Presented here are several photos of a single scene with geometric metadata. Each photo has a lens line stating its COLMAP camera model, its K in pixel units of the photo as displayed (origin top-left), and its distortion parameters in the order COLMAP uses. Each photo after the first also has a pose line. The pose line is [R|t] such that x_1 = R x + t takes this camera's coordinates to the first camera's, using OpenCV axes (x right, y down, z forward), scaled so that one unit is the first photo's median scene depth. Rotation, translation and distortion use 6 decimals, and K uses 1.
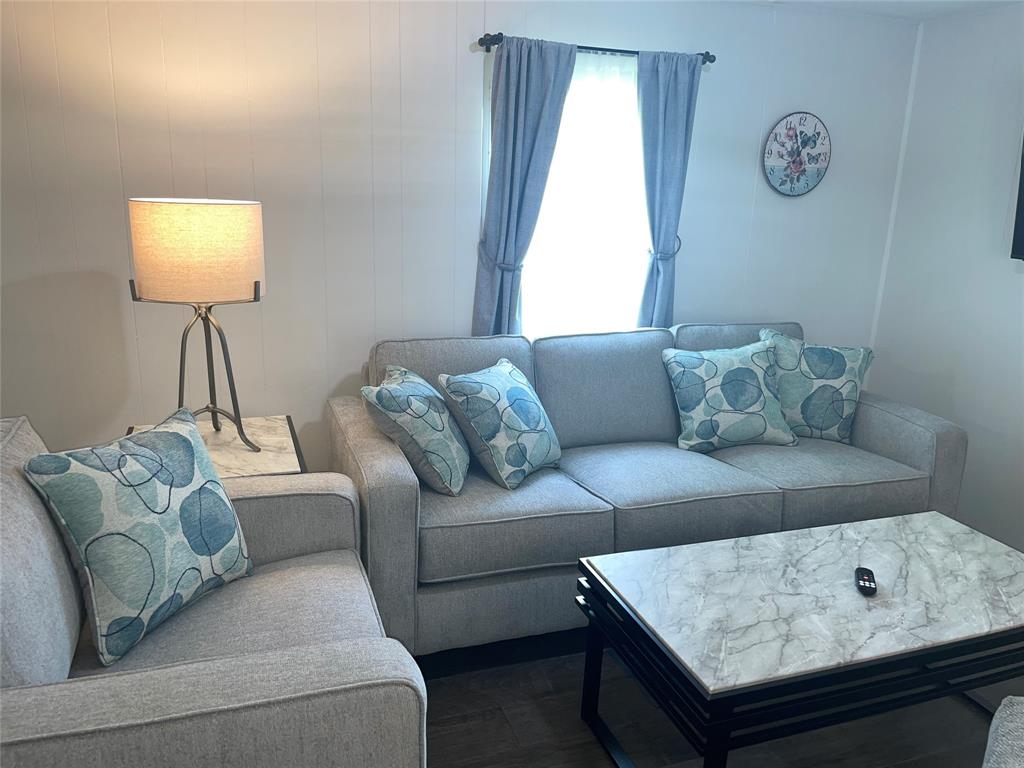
lens RADIAL K [[781.5, 0, 513.5], [0, 781.5, 377.7], [0, 0, 1]] dist [0.091377, -0.132185]
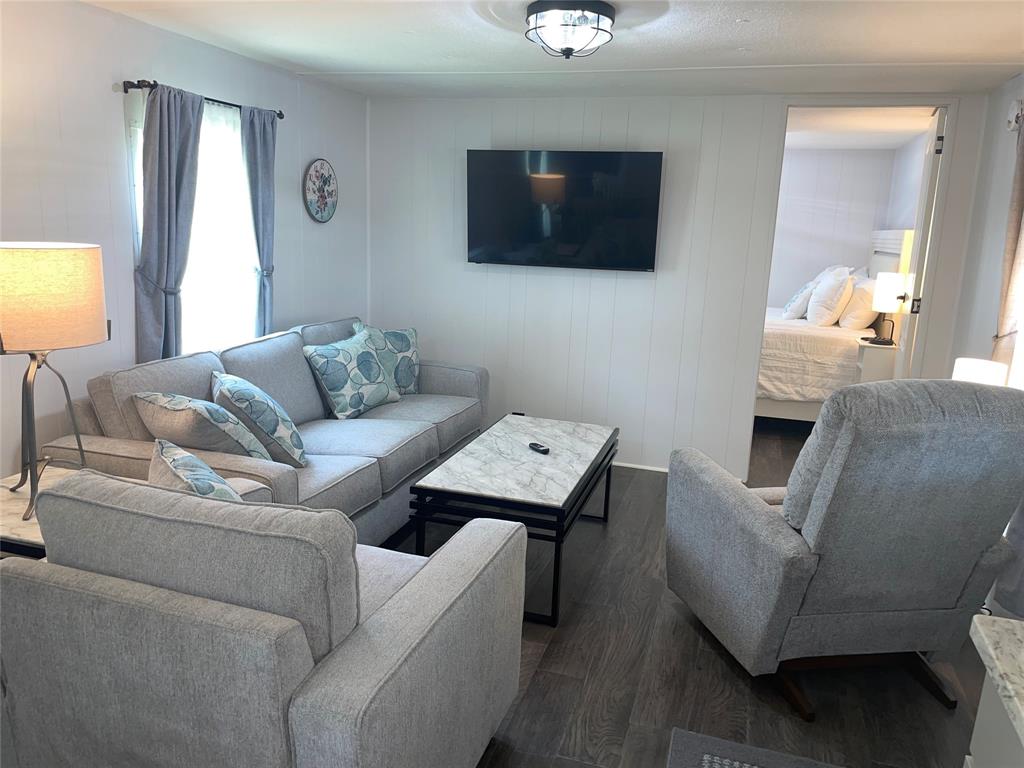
lens RADIAL K [[781.5, 0, 513.5], [0, 781.5, 377.7], [0, 0, 1]] dist [0.091377, -0.132185]
pose [[0.599035, -0.166740, 0.783170, -0.605316], [0.172915, 0.981938, 0.076799, -0.027077], [-0.781830, 0.089416, 0.617047, -0.029738]]
